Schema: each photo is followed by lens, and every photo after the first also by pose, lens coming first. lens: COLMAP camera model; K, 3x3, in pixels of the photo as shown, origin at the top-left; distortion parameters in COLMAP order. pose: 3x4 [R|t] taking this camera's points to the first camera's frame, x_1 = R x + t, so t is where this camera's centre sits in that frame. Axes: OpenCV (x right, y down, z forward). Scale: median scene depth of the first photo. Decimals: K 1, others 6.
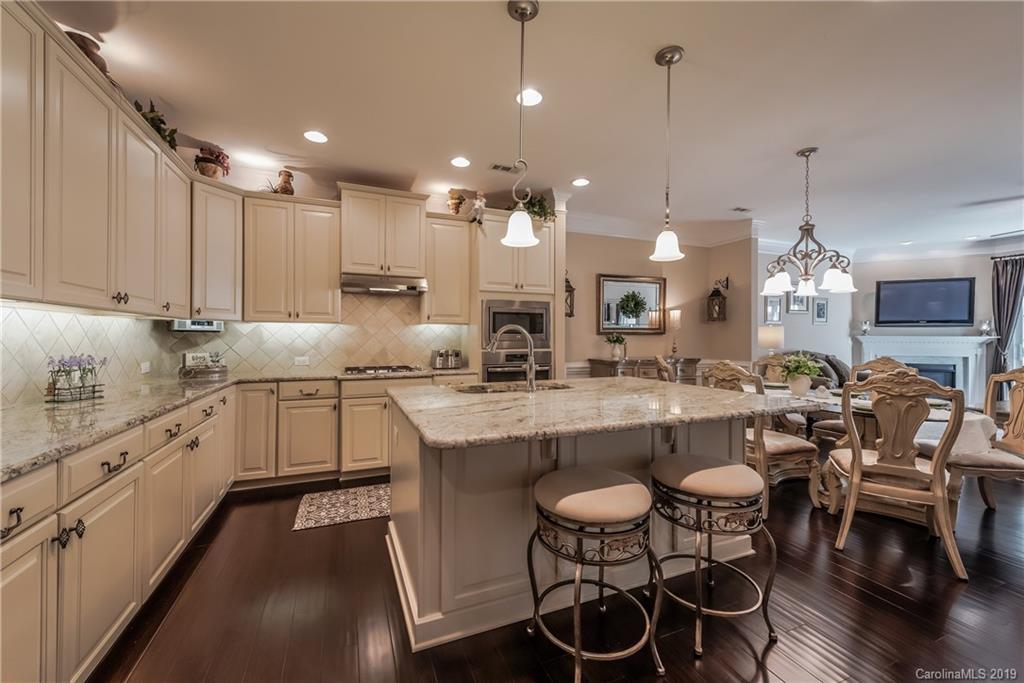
lens RADIAL K [[402.5, 0, 511.4], [0, 402.5, 339.3], [0, 0, 1]] dist [0.000540, -0.000114]
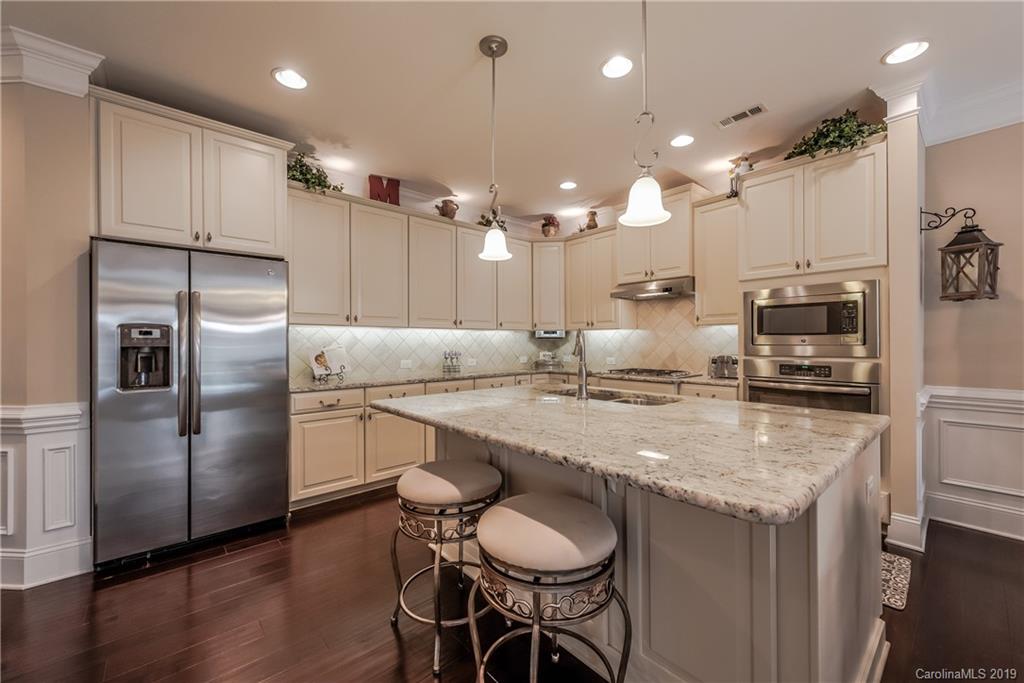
lens RADIAL K [[402.5, 0, 511.4], [0, 402.5, 339.3], [0, 0, 1]] dist [0.000540, -0.000114]
pose [[0.309319, -0.007763, -0.950927, 0.564080], [0.001623, 0.999970, -0.007635, -0.002666], [0.950957, 0.000818, 0.309322, 0.358847]]
